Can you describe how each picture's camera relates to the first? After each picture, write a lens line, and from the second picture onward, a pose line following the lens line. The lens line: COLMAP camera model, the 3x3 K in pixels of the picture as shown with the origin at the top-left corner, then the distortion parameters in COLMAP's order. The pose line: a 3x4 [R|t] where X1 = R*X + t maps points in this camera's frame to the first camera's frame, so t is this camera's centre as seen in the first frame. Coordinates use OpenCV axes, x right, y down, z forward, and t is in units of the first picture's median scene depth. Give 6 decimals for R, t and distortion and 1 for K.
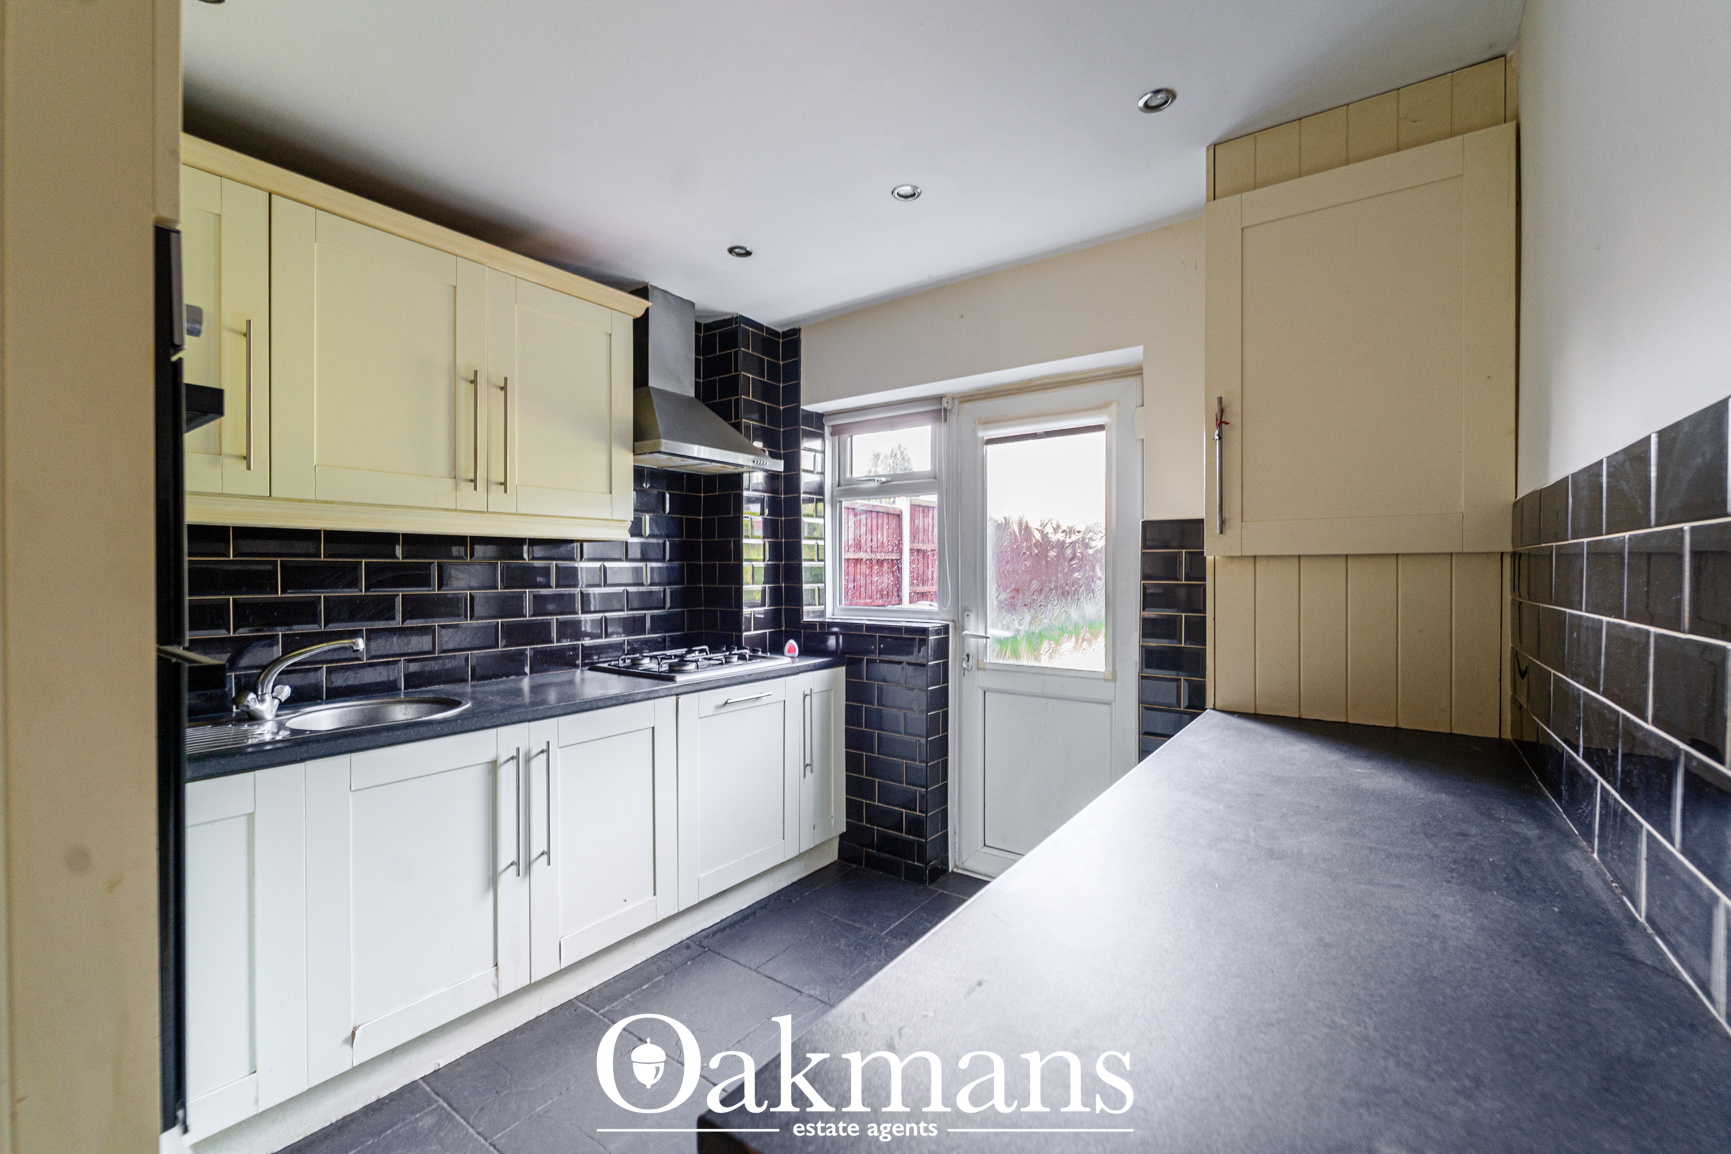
lens RADIAL K [[716.9, 0, 867.5], [0, 716.9, 573.3], [0, 0, 1]] dist [0.000102, -0.000041]
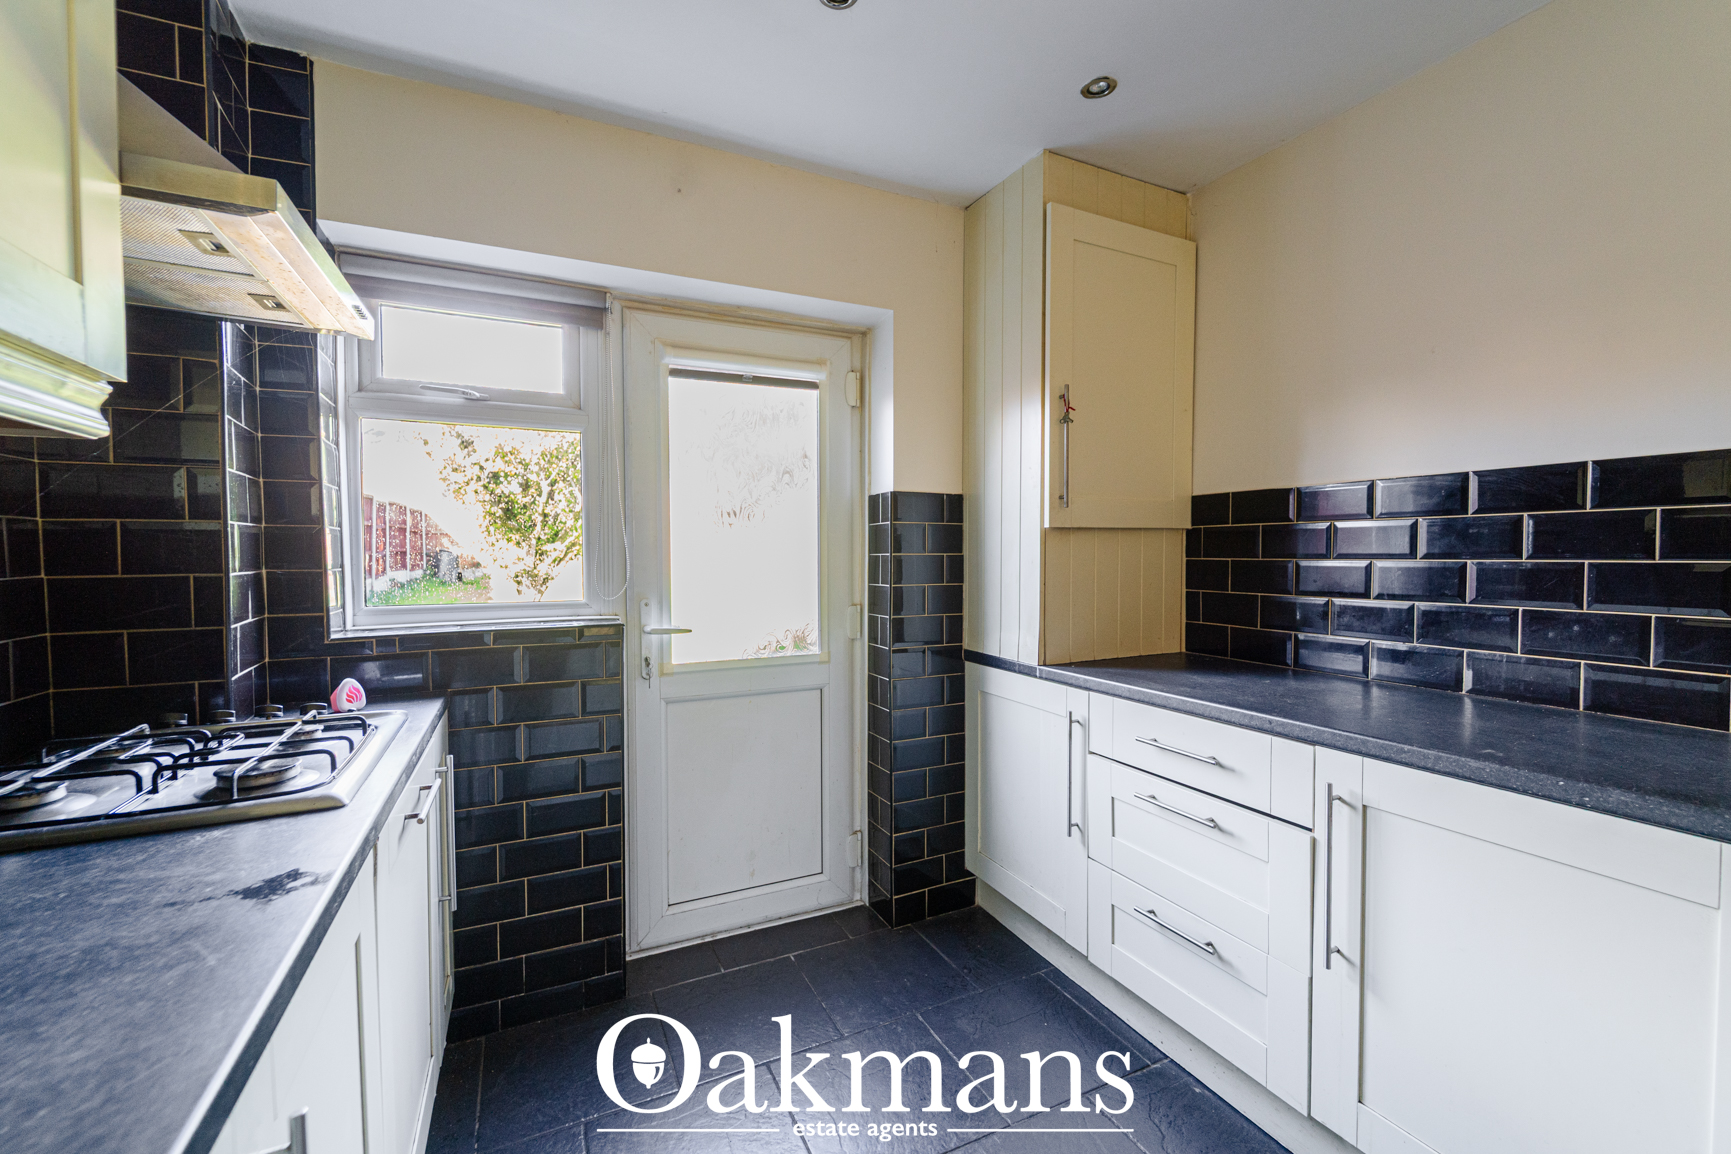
lens RADIAL K [[716.9, 0, 867.5], [0, 716.9, 573.3], [0, 0, 1]] dist [0.000102, -0.000041]
pose [[0.479516, -0.031393, 0.876971, -0.398232], [0.002349, 0.999402, 0.034492, 0.001882], [-0.877530, -0.014479, 0.479303, 0.455451]]
